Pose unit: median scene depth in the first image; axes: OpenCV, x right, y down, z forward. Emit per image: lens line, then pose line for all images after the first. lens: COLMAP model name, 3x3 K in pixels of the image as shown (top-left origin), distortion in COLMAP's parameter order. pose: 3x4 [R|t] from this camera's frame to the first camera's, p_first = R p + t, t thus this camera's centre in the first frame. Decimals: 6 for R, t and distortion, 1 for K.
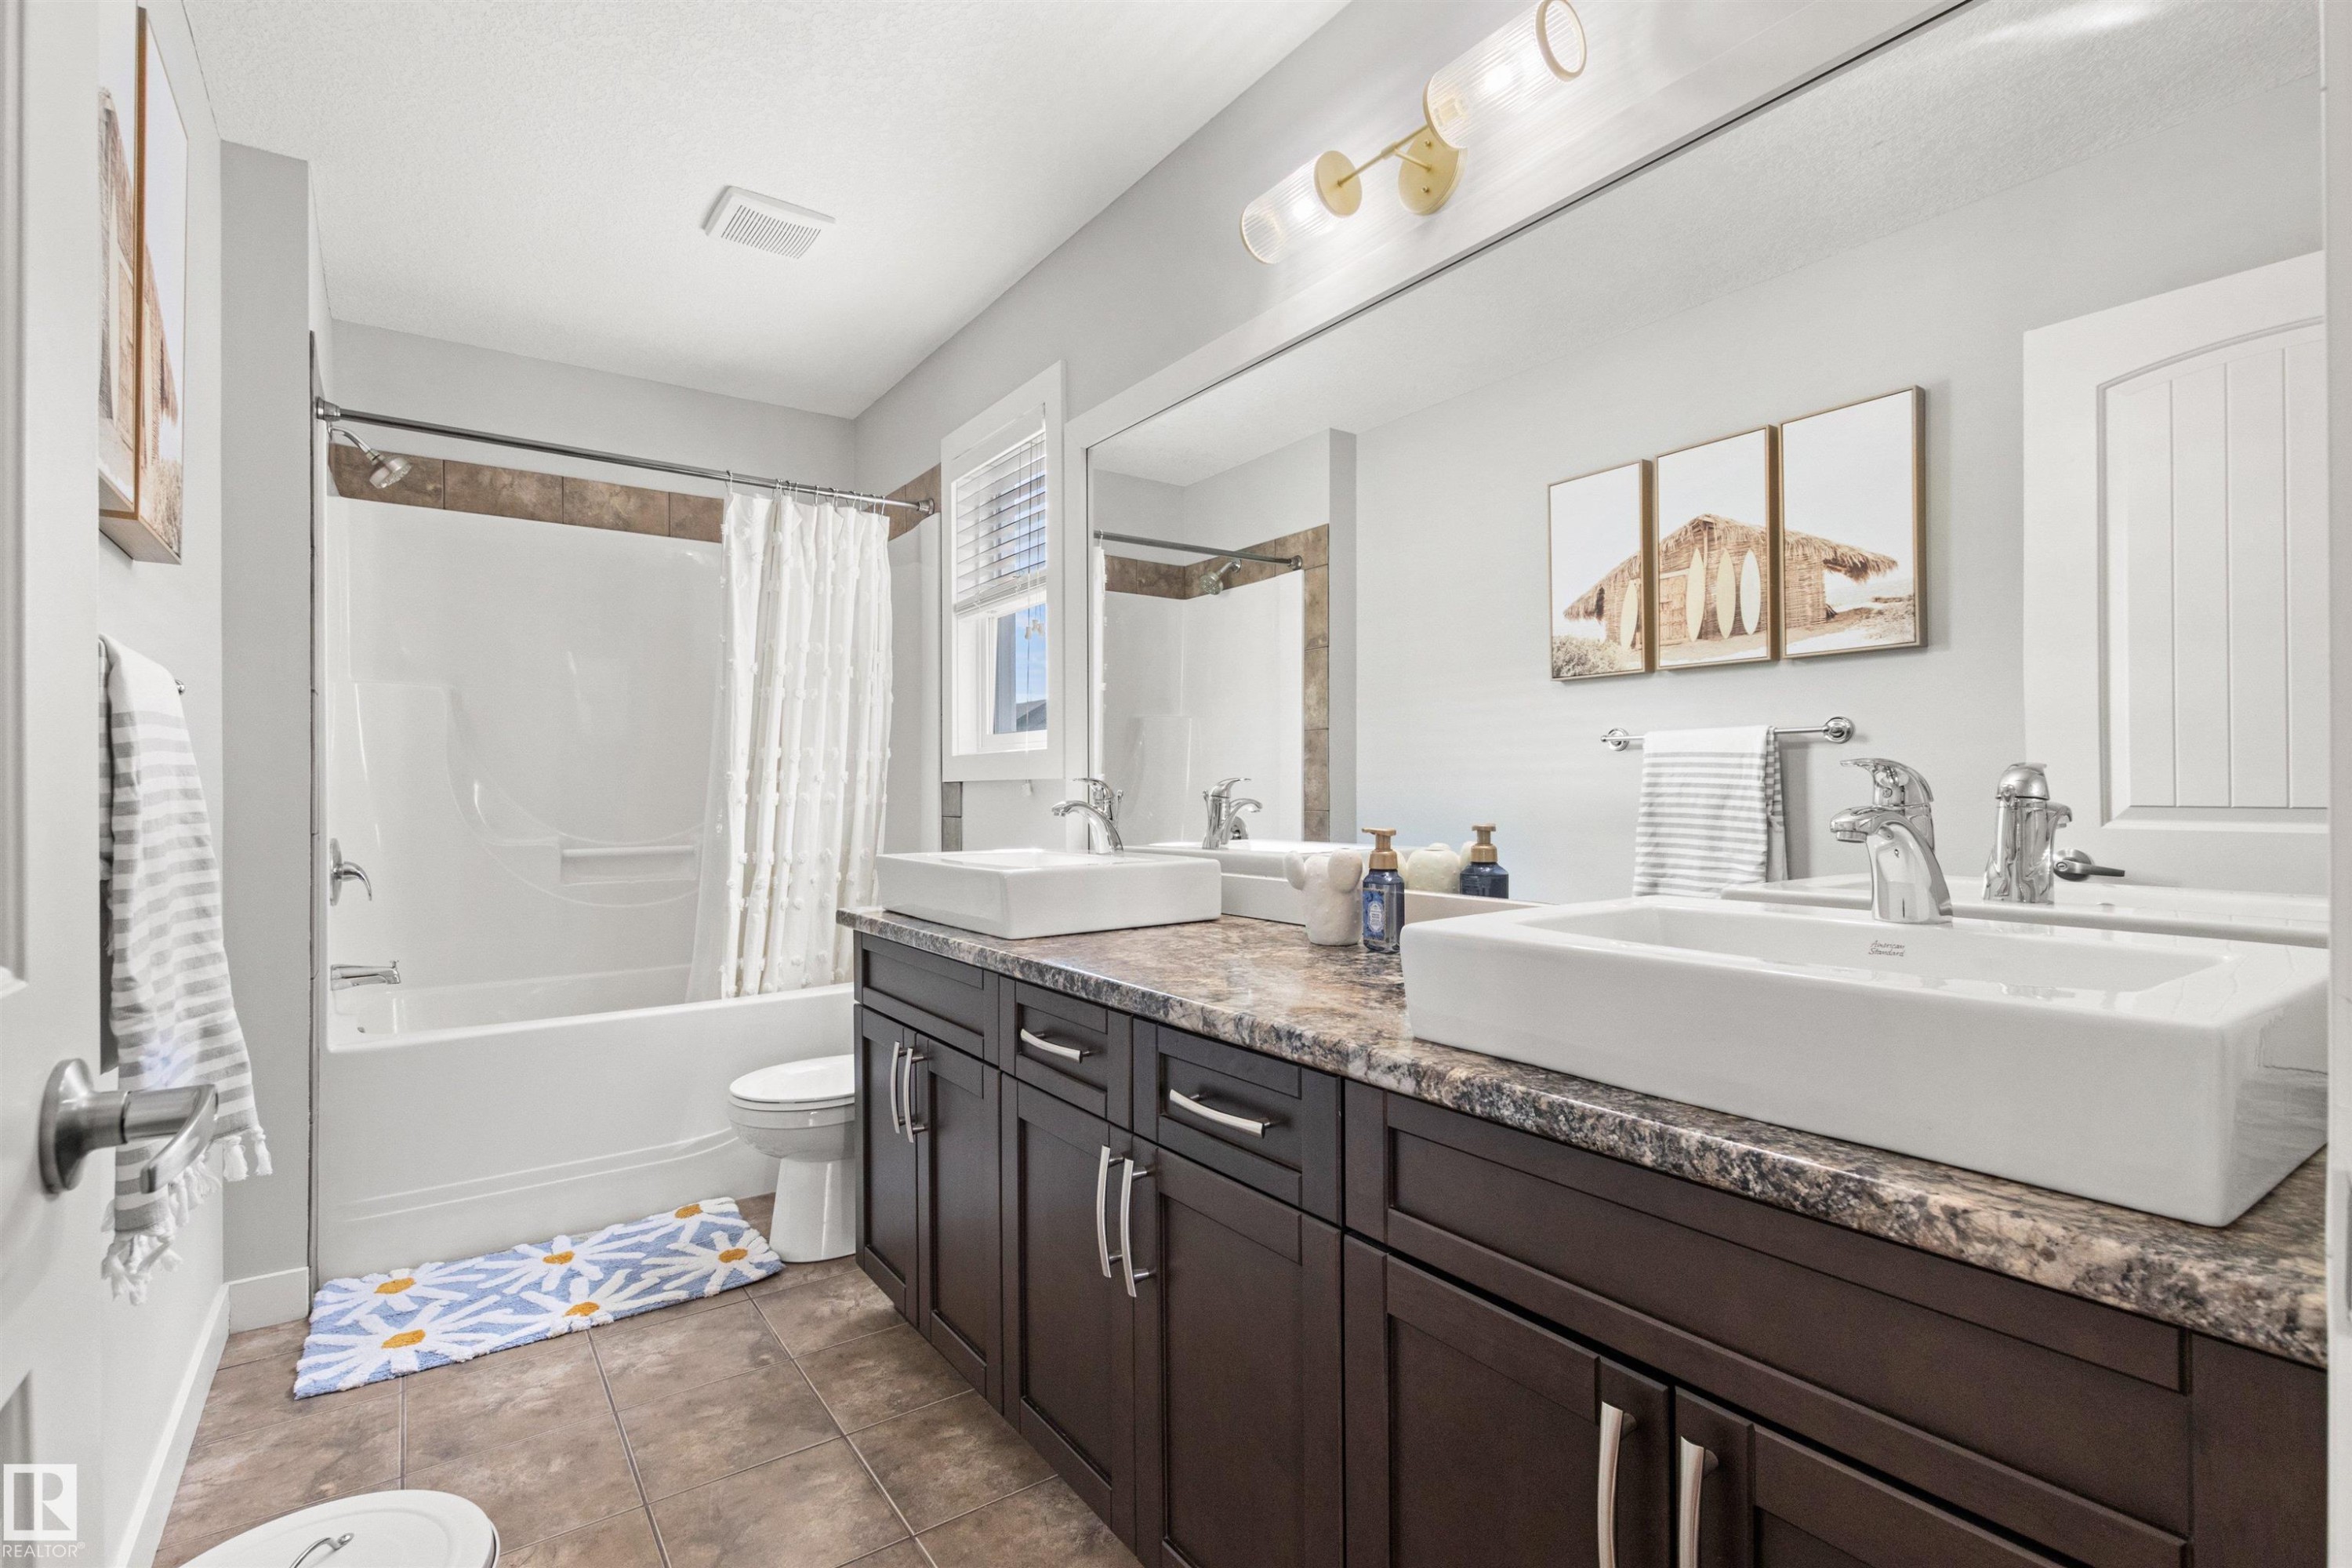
lens RADIAL K [[1082.4, 0, 1165.4], [0, 1082.4, 772.2], [0, 0, 1]] dist [0.007632, -0.003640]
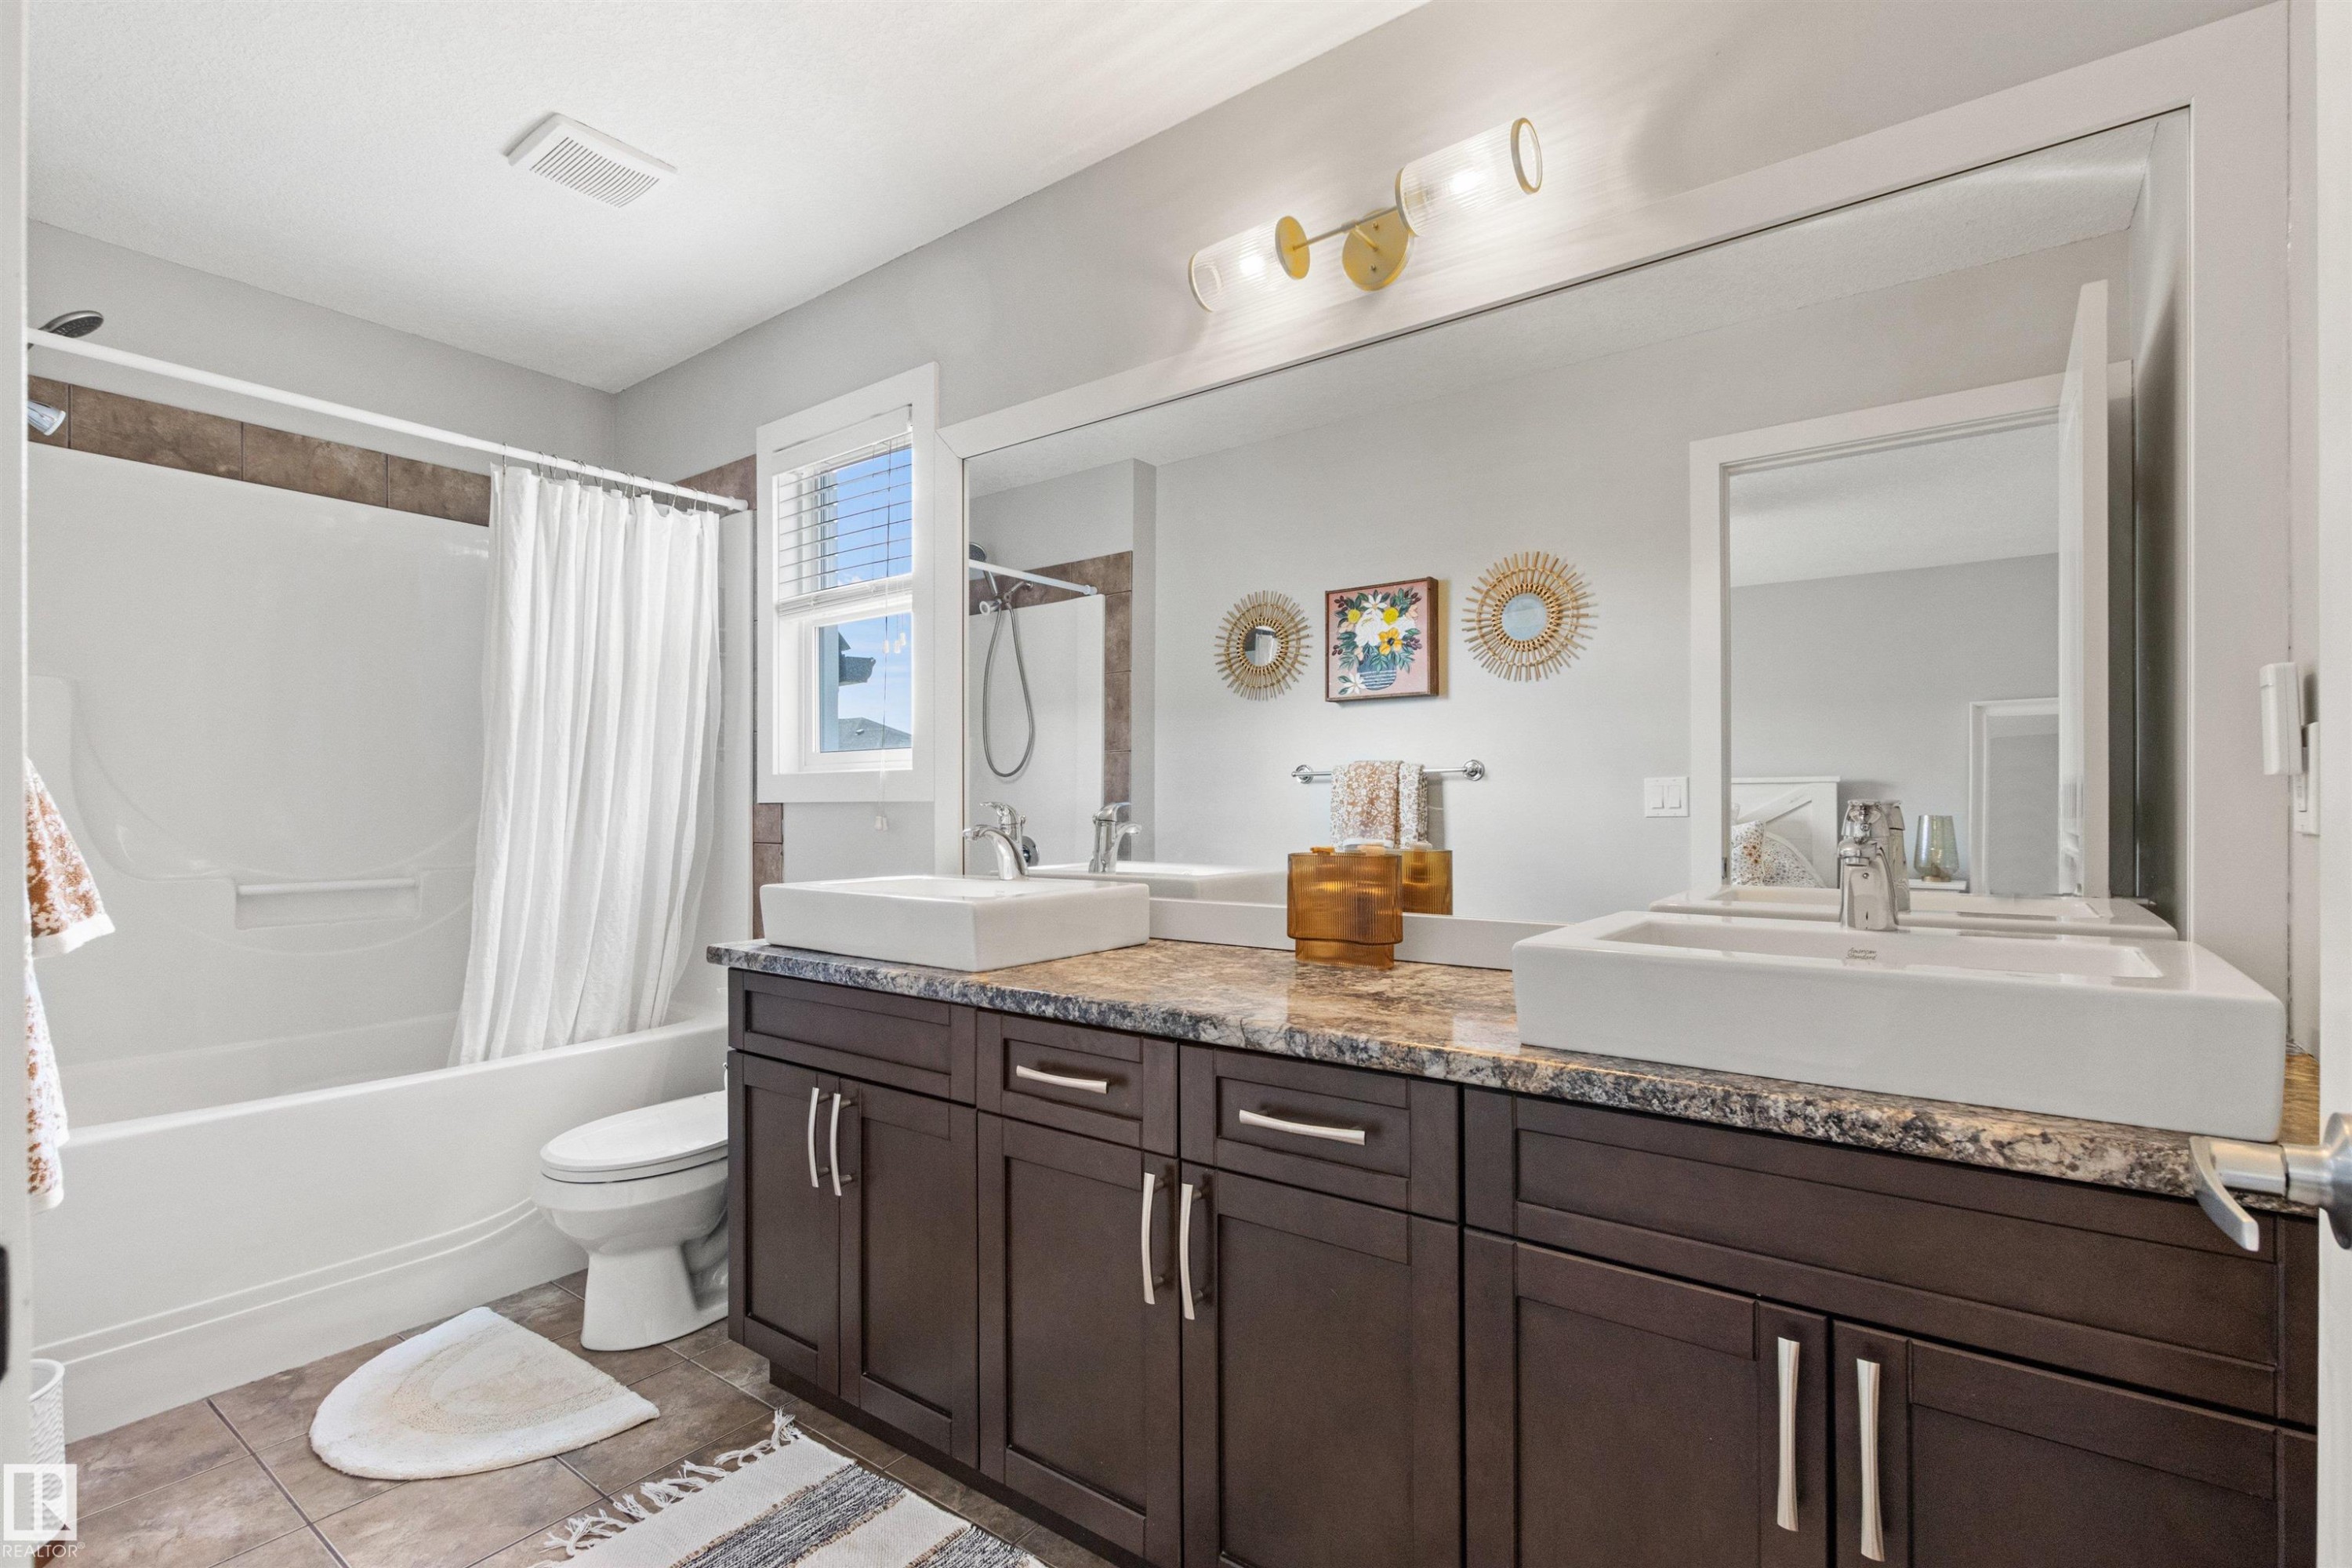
lens RADIAL K [[1082.4, 0, 1201.8], [0, 1082.4, 776.5], [0, 0, 1]] dist [0.007632, -0.003640]
pose [[0.945635, 0.012588, 0.324987, -0.206684], [-0.008024, 0.999850, -0.015380, -0.002608], [-0.325132, 0.011936, 0.945593, 0.025504]]
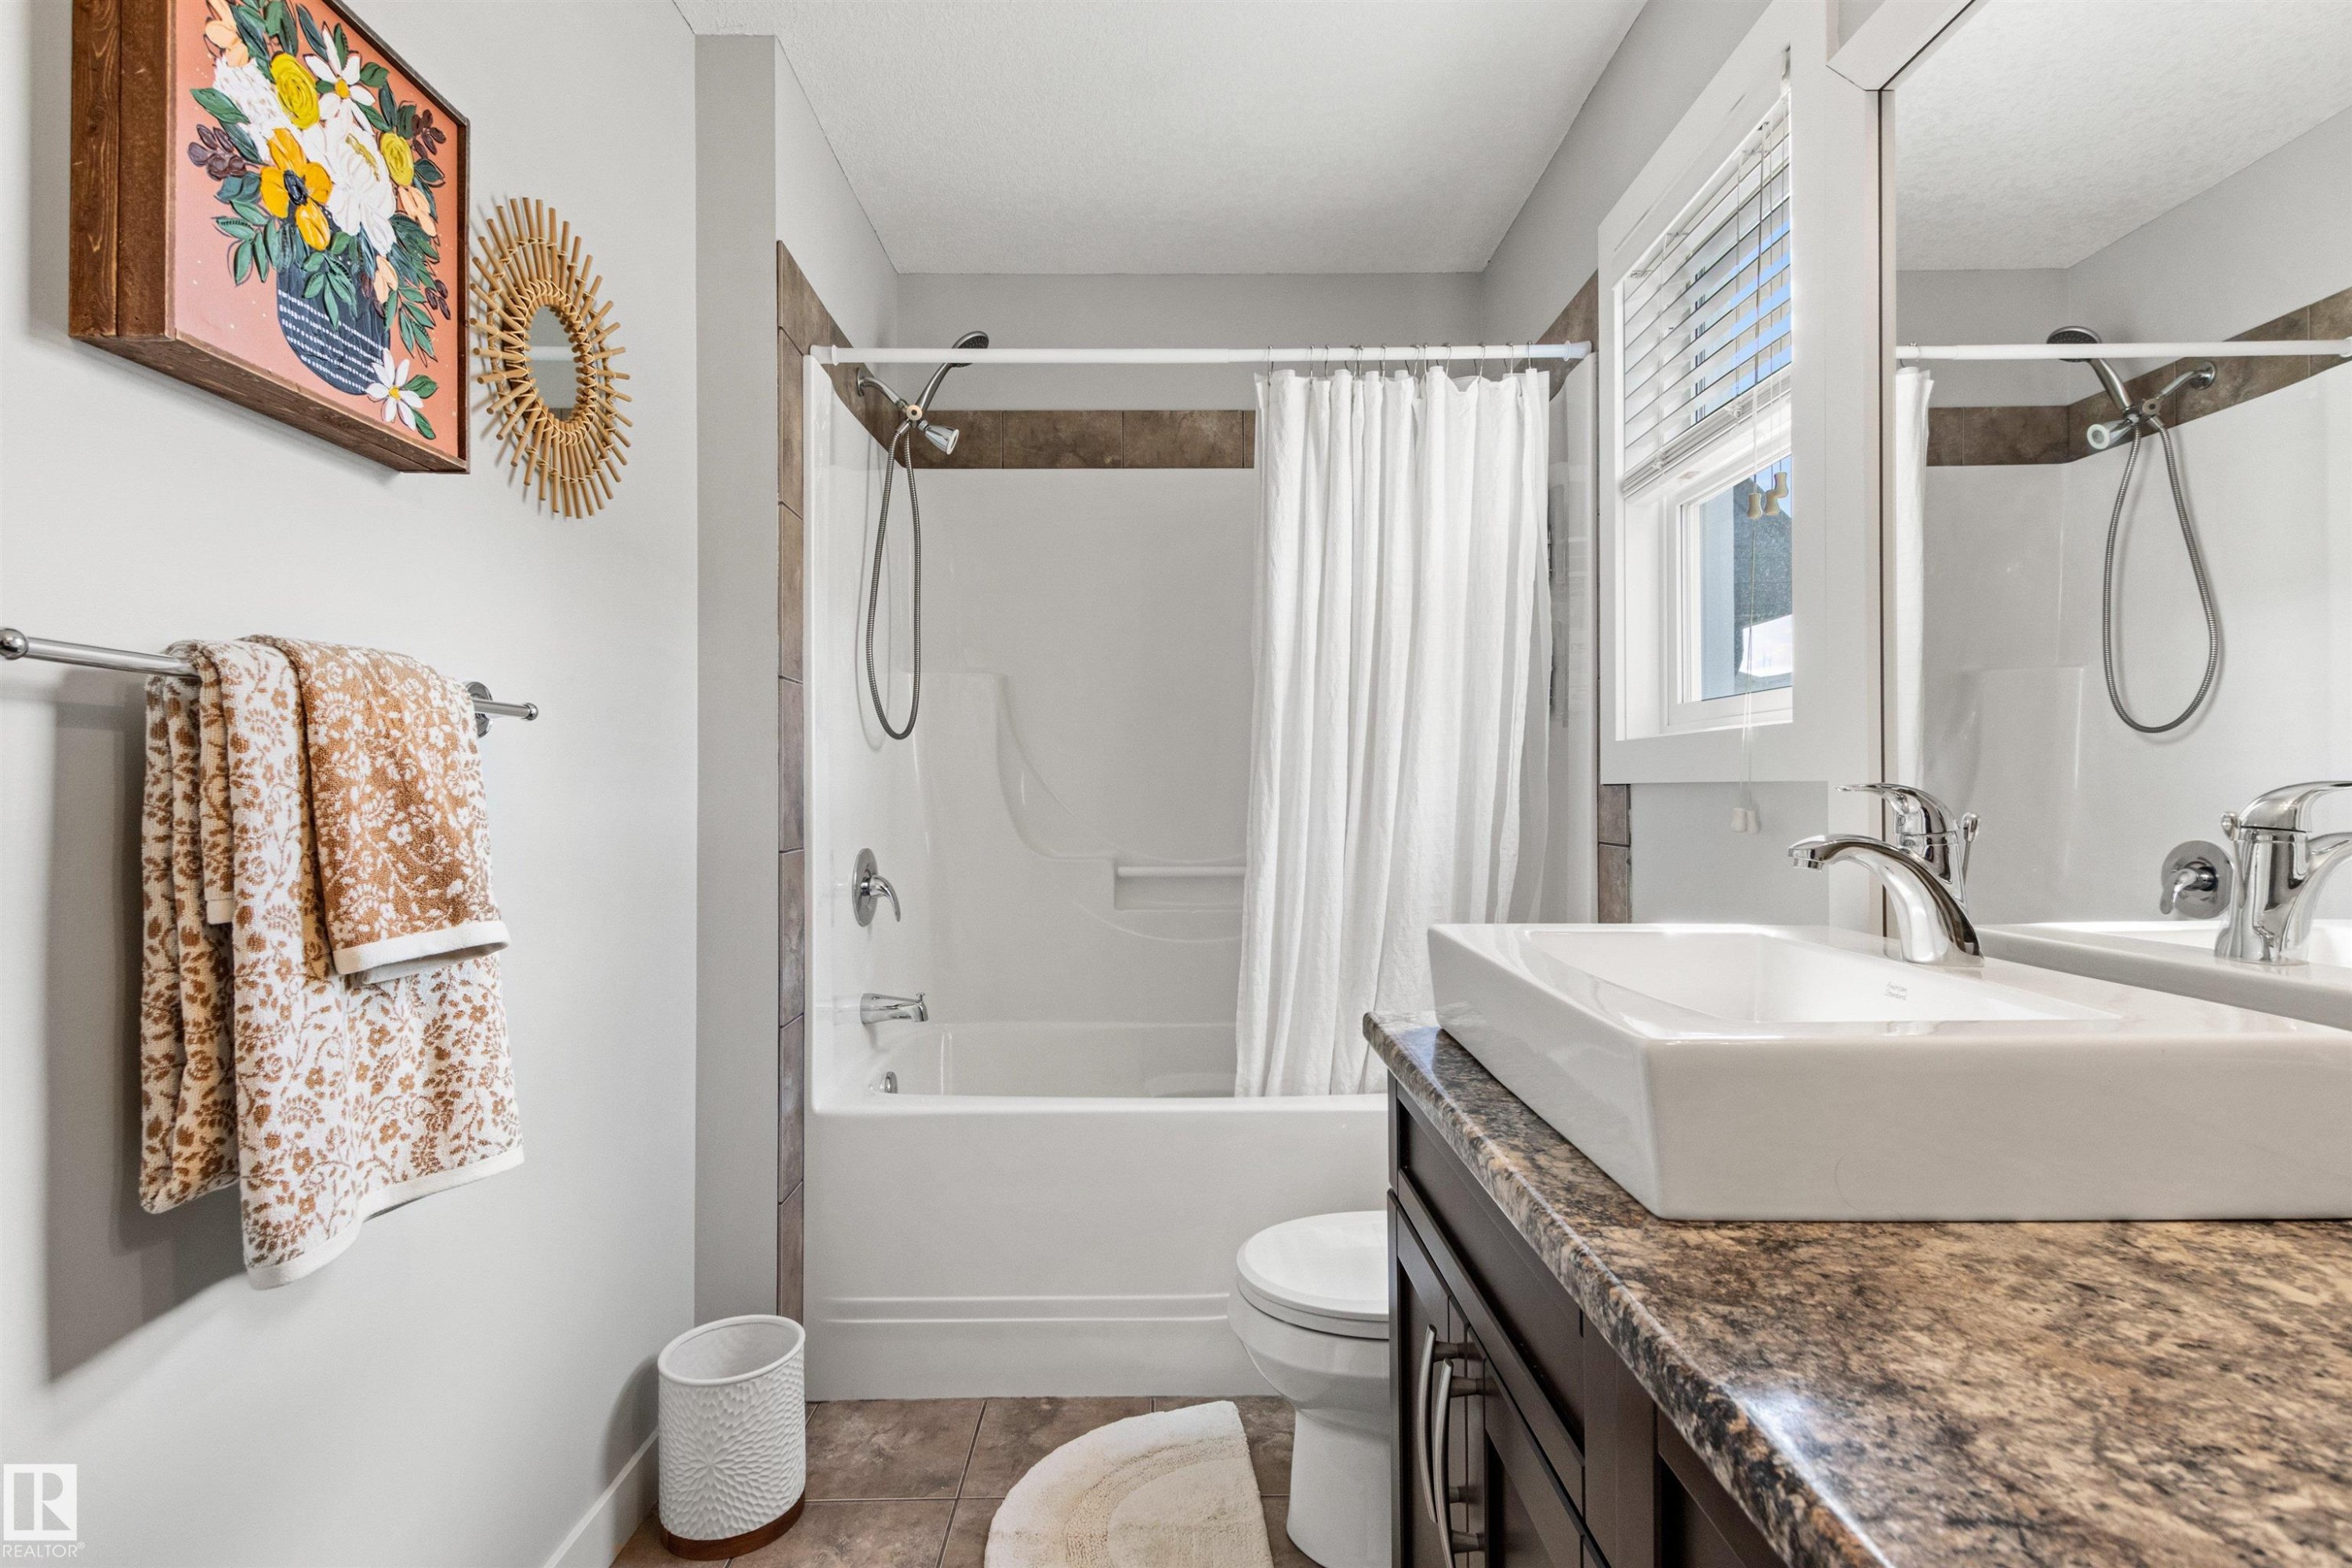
lens RADIAL K [[1169.4, 0, 1159.0], [0, 1169.4, 769.8], [0, 0, 1]] dist [0.004211, 0.000951]
pose [[0.811072, -0.005602, -0.584920, -0.031545], [0.008308, 0.999964, 0.001943, -0.002901], [0.584888, -0.006435, 0.811089, 0.440854]]
